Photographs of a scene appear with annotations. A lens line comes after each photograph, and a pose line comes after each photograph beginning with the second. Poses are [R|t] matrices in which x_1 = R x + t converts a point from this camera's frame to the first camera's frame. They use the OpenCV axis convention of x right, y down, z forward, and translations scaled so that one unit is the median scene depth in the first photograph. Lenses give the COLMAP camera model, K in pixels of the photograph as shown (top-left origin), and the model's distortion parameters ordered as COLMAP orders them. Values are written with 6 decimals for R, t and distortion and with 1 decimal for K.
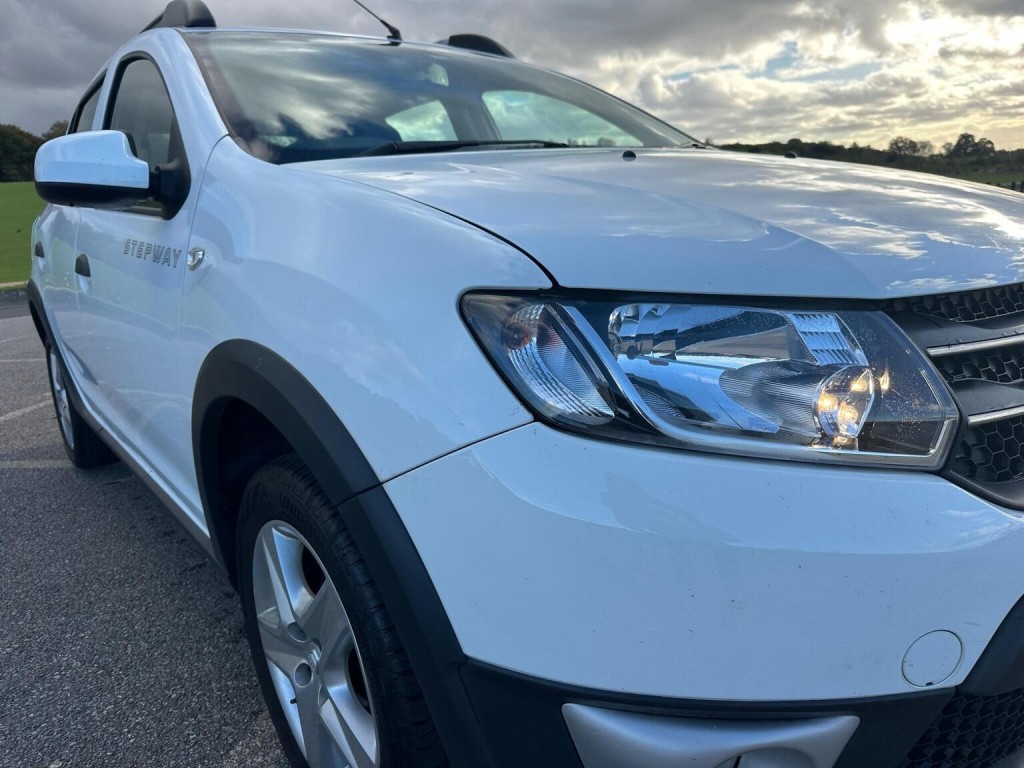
lens RADIAL K [[732.8, 0, 512.7], [0, 732.8, 393.4], [0, 0, 1]] dist [0.017719, -0.027449]
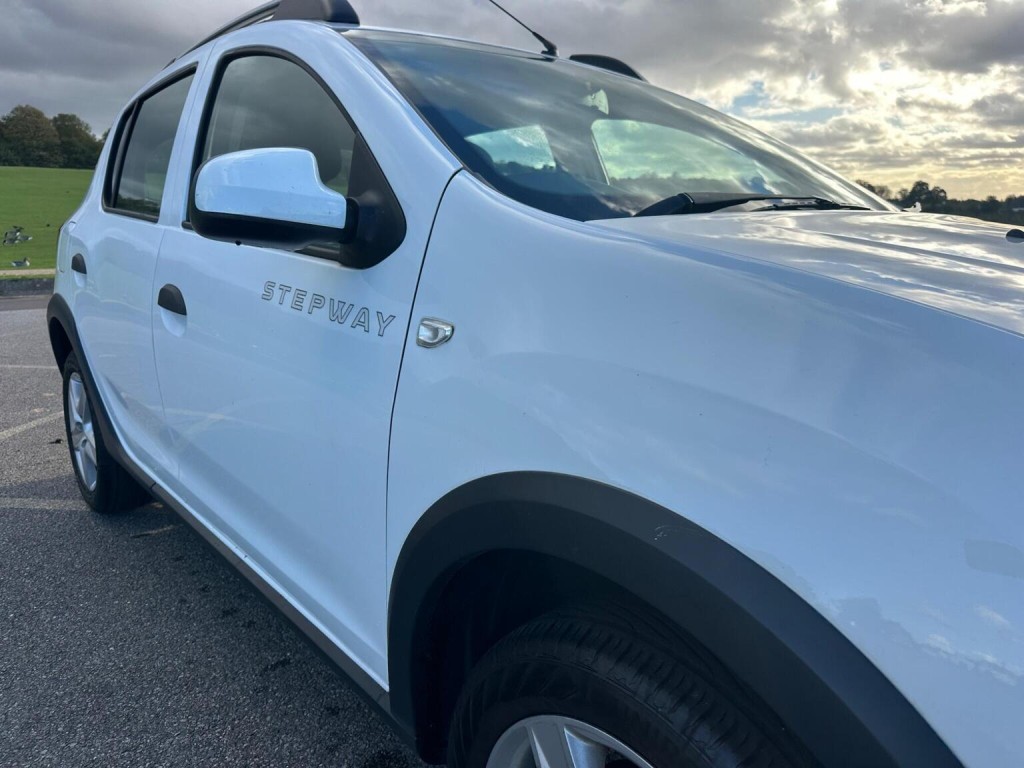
lens RADIAL K [[732.8, 0, 514.8], [0, 732.8, 390.8], [0, 0, 1]] dist [0.017719, -0.027449]
pose [[0.996942, 0.051822, 0.058486, -0.254571], [-0.050342, 0.998380, -0.026502, -0.071254], [-0.059765, 0.023477, 0.997936, 0.166305]]
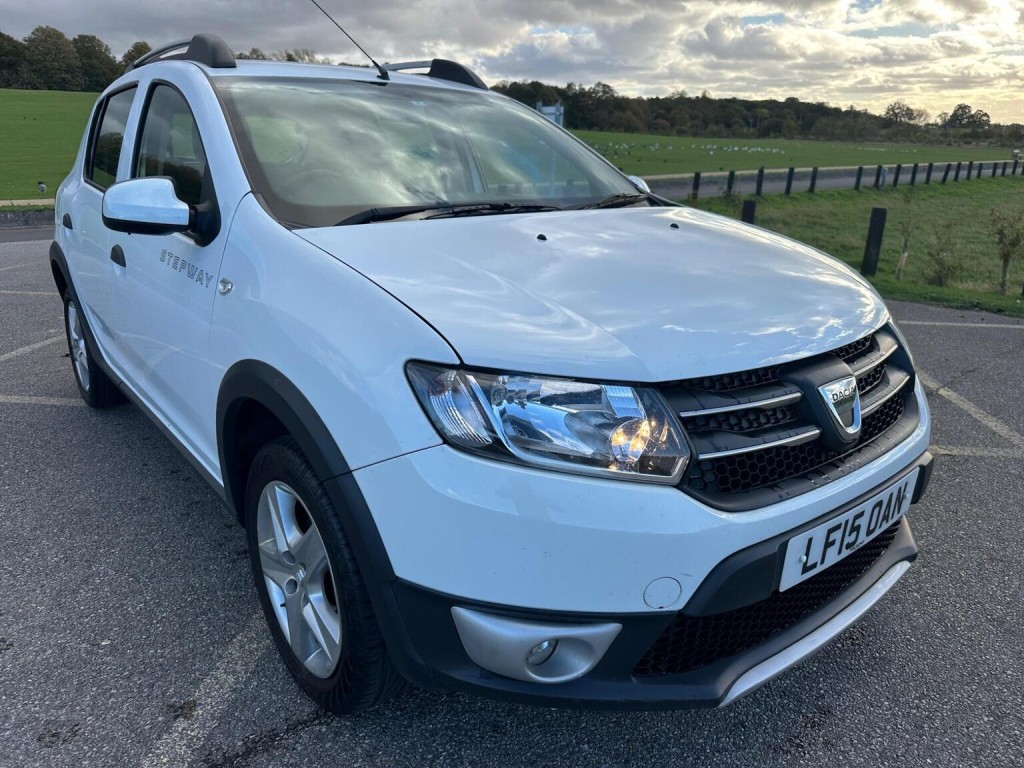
lens RADIAL K [[732.8, 0, 503.6], [0, 732.8, 380.6], [0, 0, 1]] dist [0.017719, -0.027449]
pose [[0.997851, 0.062367, 0.020088, 0.046692], [-0.063456, 0.996234, 0.059092, -0.080625], [-0.016327, -0.060239, 0.998050, -0.256845]]
